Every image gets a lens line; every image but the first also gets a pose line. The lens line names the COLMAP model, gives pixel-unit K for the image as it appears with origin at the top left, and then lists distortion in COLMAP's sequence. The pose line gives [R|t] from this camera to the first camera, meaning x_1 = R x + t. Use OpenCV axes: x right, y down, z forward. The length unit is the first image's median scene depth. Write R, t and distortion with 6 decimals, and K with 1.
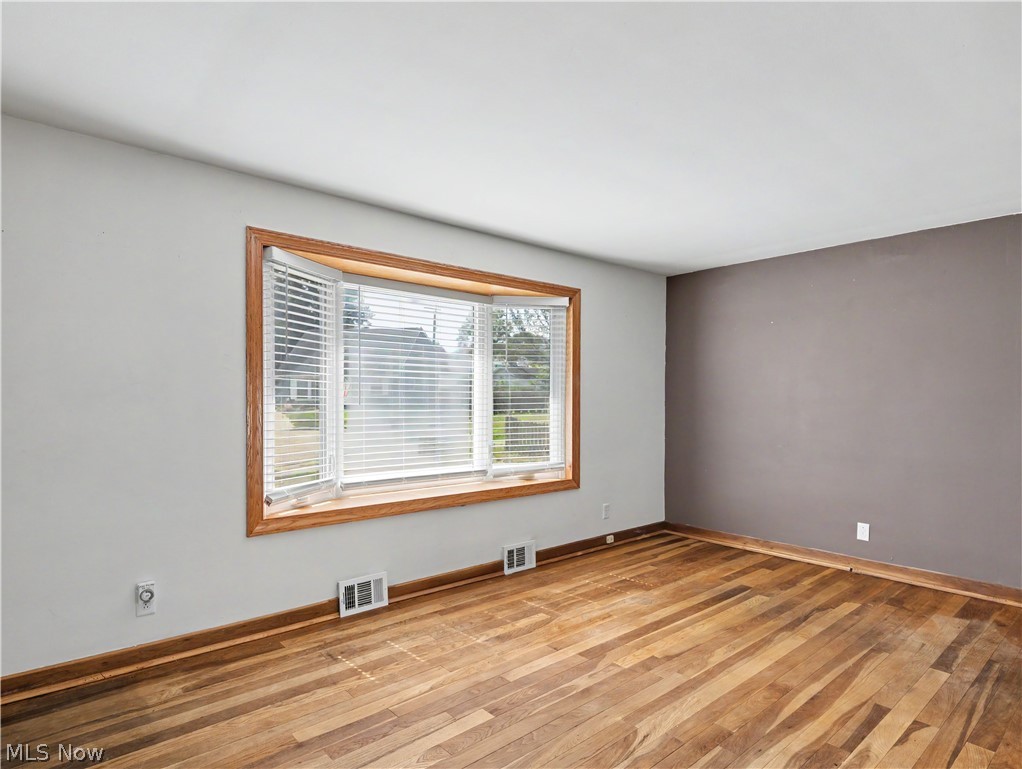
lens RADIAL K [[577.8, 0, 509.6], [0, 577.8, 411.2], [0, 0, 1]] dist [0.005495, 0.000198]
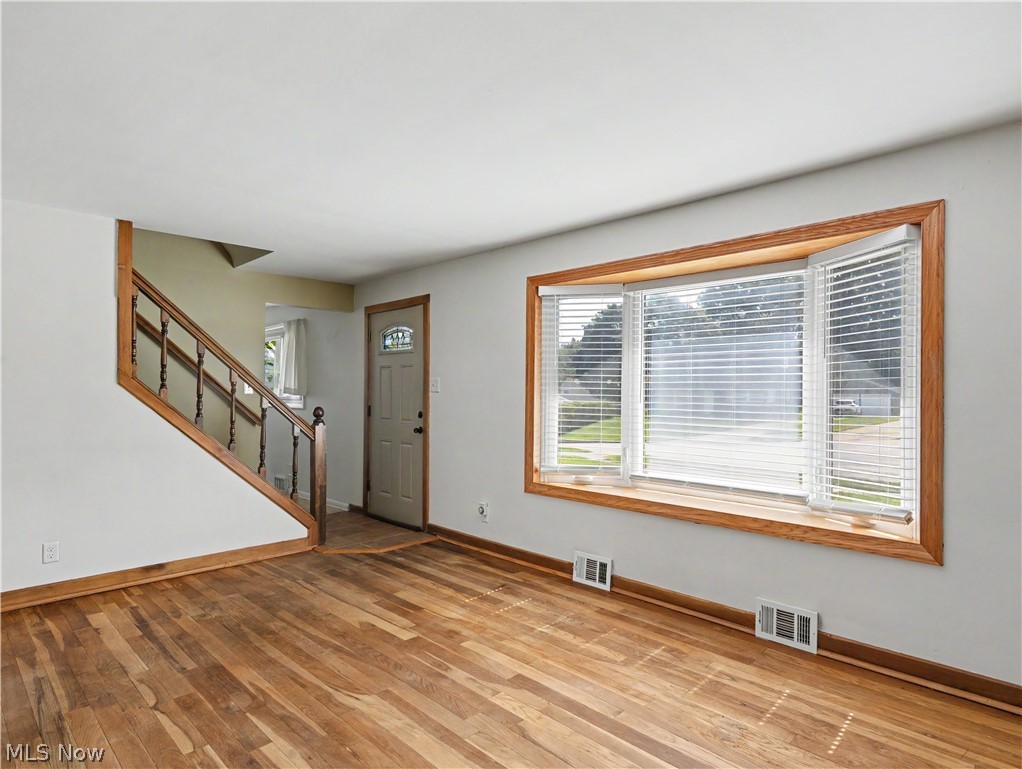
lens RADIAL K [[595.1, 0, 530.2], [0, 595.1, 389.2], [0, 0, 1]] dist [0.003132, -0.000367]
pose [[0.070689, -0.012901, -0.997415, 0.908722], [-0.034512, 0.999286, -0.015371, -0.013236], [0.996901, 0.035509, 0.070194, 0.799560]]
